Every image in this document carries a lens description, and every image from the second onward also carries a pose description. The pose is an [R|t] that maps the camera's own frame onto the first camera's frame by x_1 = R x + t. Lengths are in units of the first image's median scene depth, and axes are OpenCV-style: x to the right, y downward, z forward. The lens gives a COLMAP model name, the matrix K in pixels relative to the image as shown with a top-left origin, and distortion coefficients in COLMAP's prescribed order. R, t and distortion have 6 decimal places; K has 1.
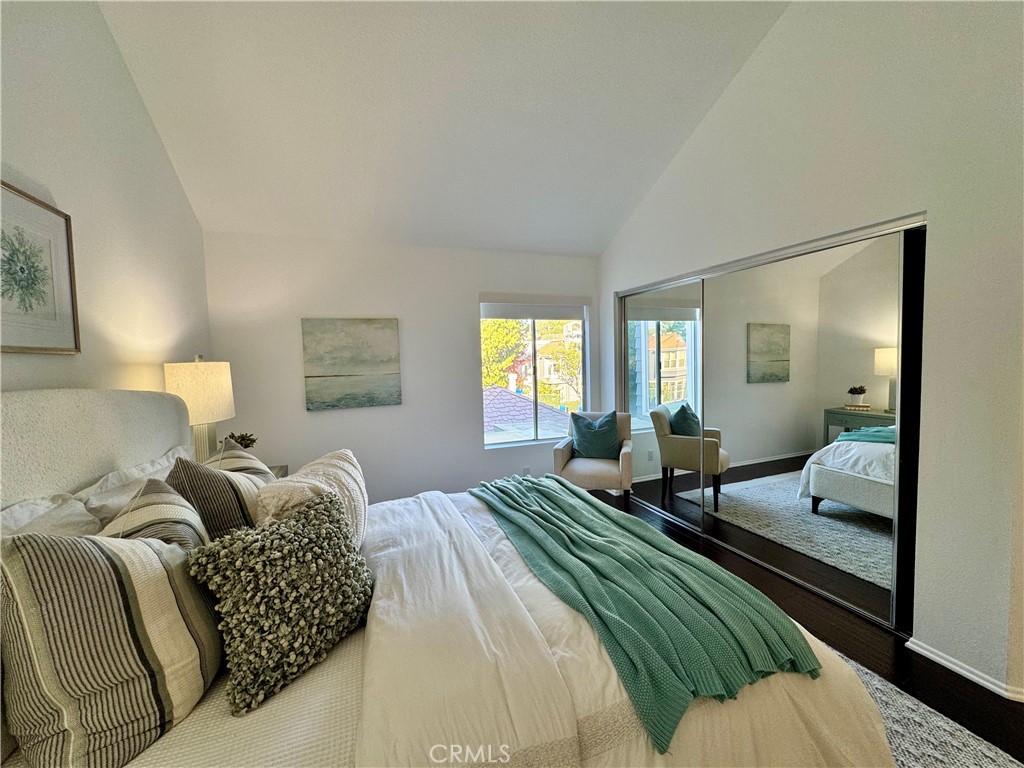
lens RADIAL K [[410.2, 0, 513.6], [0, 410.2, 381.9], [0, 0, 1]] dist [-0.000133, -0.000143]
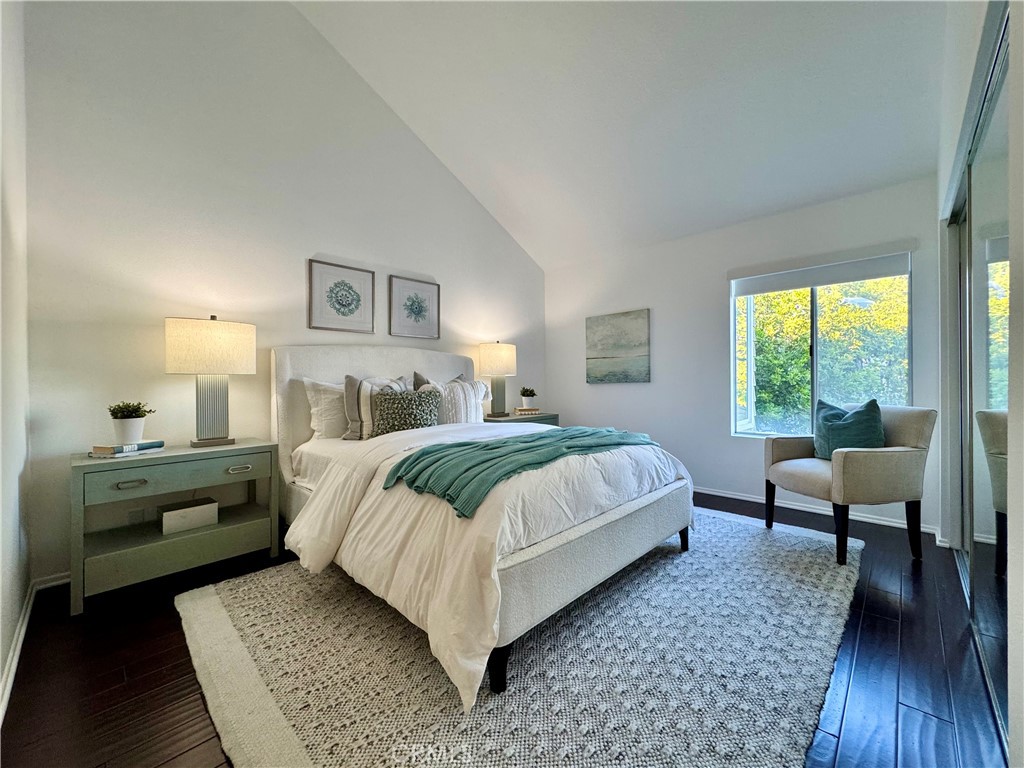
lens RADIAL K [[410.2, 0, 513.6], [0, 410.2, 381.9], [0, 0, 1]] dist [-0.000133, -0.000143]
pose [[0.426827, 0.022172, -0.904061, 0.650577], [-0.051757, 0.998660, 0.000056, 0.078838], [0.902851, 0.046768, 0.427403, 0.166987]]
